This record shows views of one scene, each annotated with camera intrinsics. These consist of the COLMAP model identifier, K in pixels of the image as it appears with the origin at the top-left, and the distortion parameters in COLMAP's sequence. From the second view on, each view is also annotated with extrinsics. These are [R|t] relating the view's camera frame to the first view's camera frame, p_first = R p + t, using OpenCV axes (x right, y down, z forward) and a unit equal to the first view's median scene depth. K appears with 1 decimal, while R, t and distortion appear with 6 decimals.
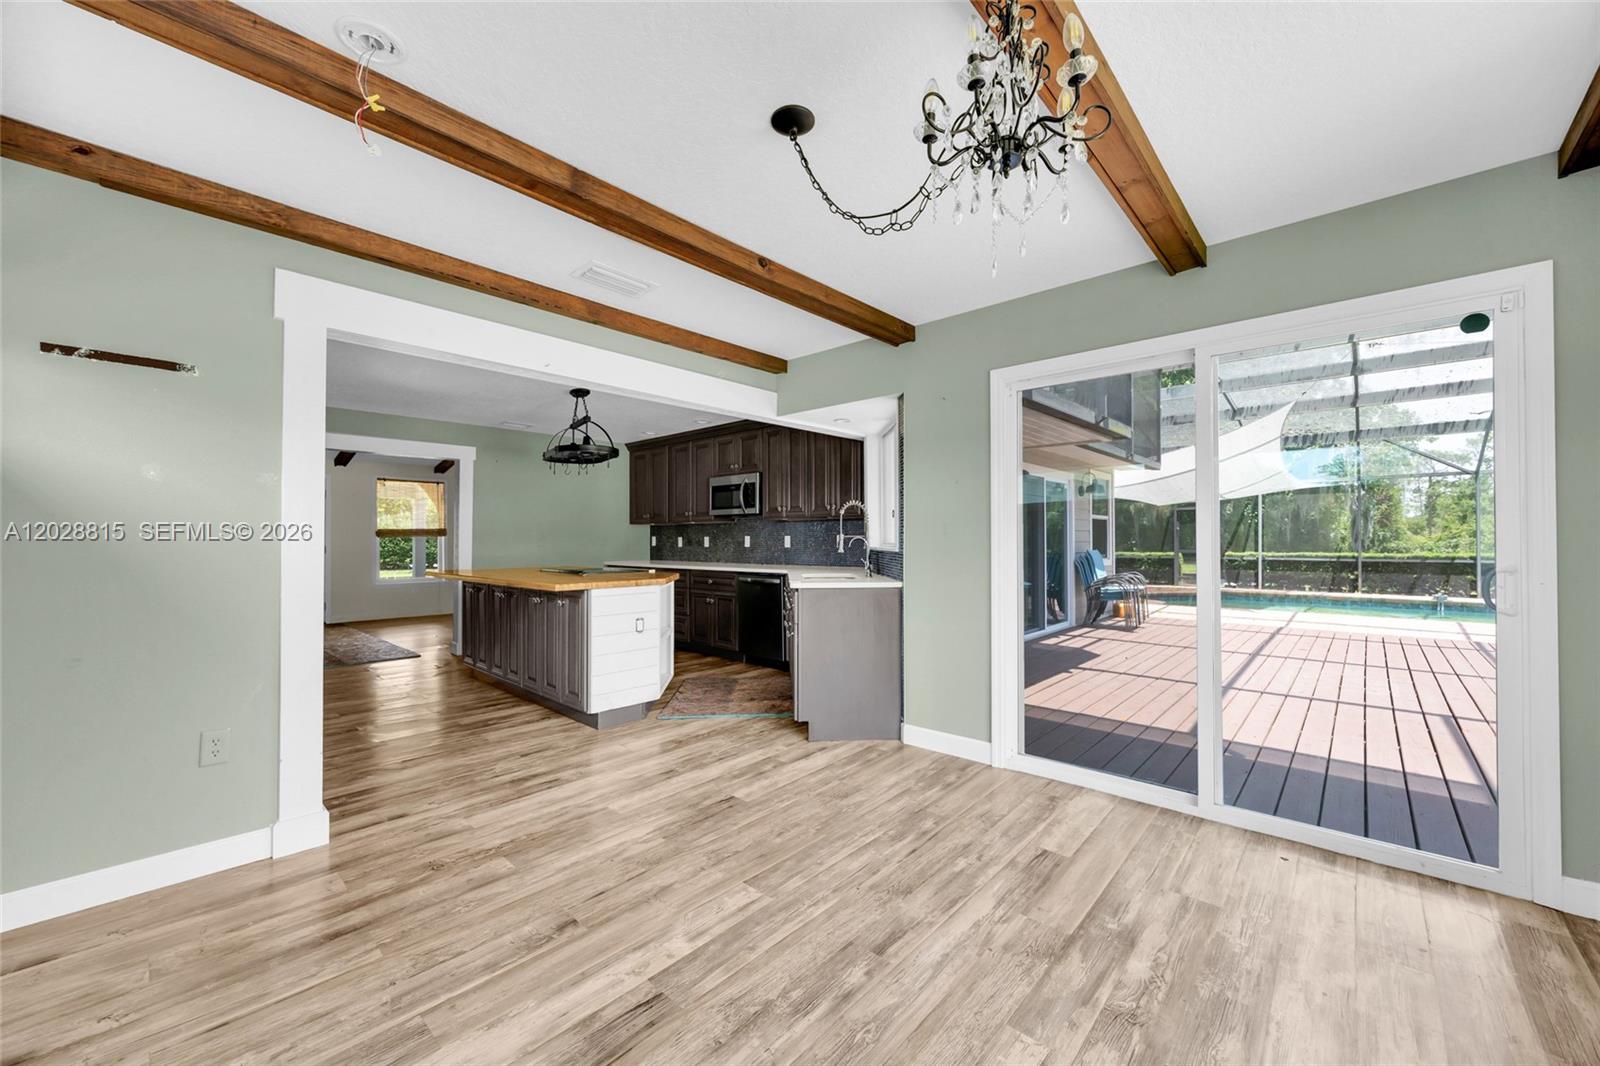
lens RADIAL K [[618.1, 0, 806.7], [0, 618.1, 538.2], [0, 0, 1]] dist [-0.002271, 0.000006]
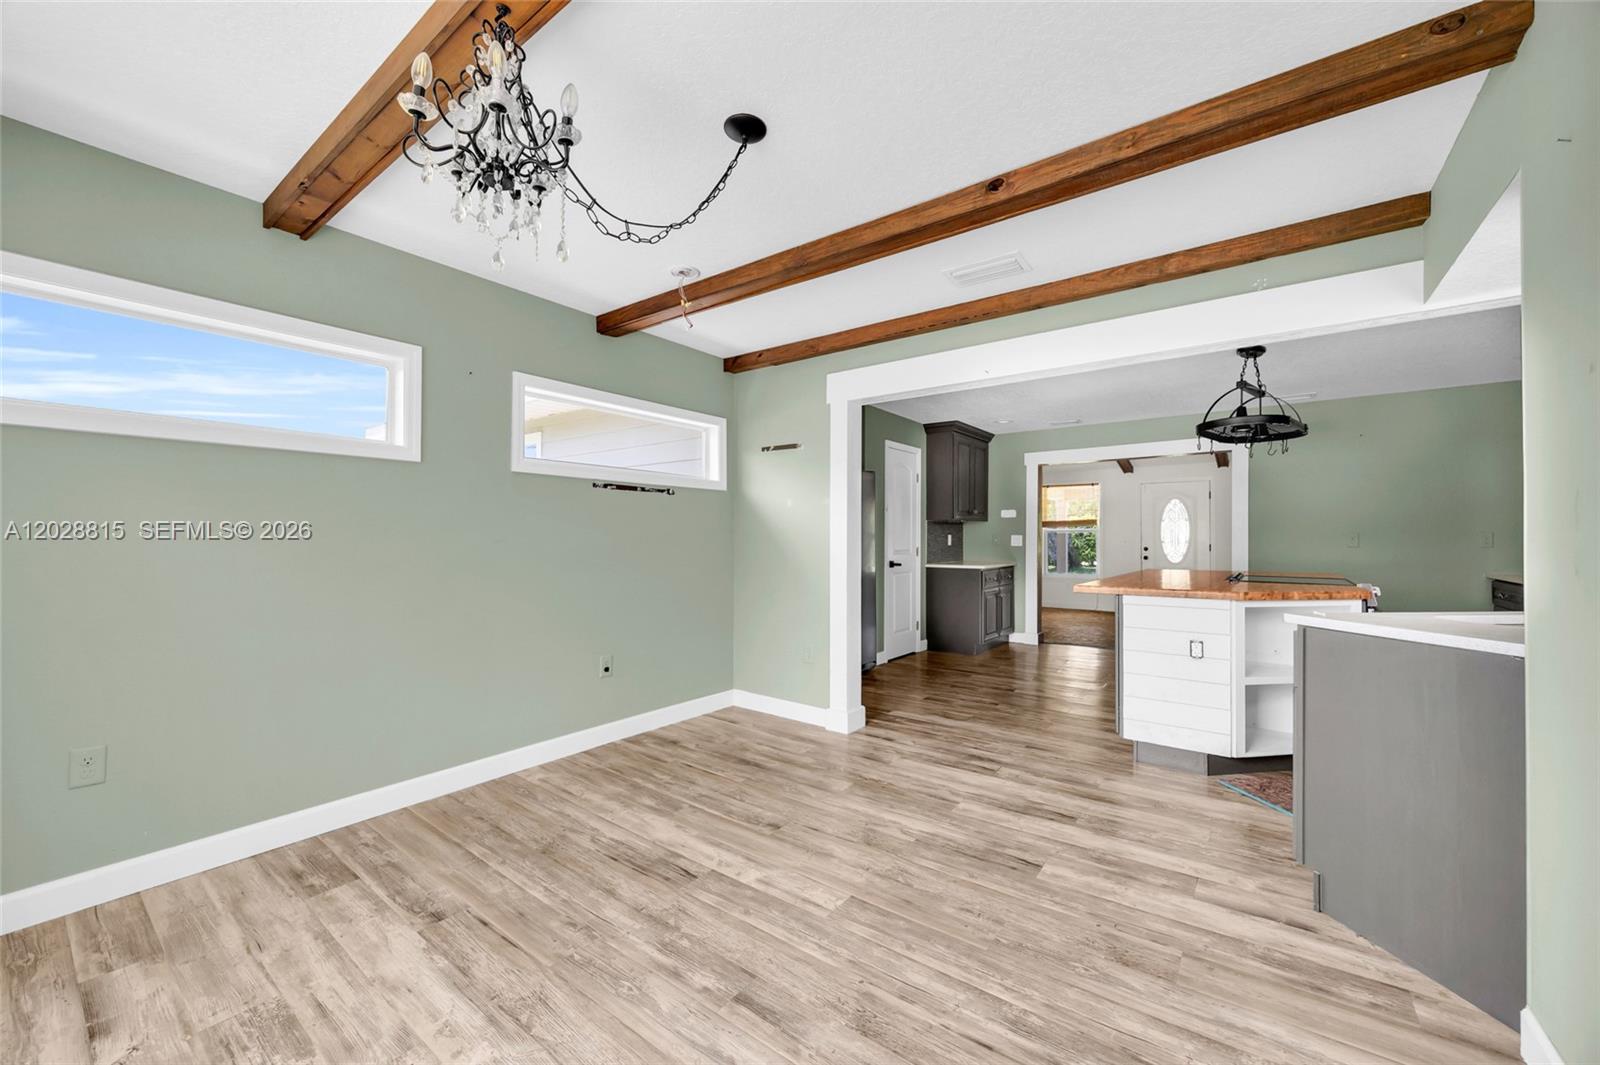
lens RADIAL K [[618.1, 0, 806.7], [0, 618.1, 537.7], [0, 0, 1]] dist [-0.002271, 0.000006]
pose [[0.089855, -0.000056, -0.995955, 0.644293], [0.001198, 0.999999, 0.000052, 0.001831], [0.995954, -0.001198, 0.089855, 0.645692]]
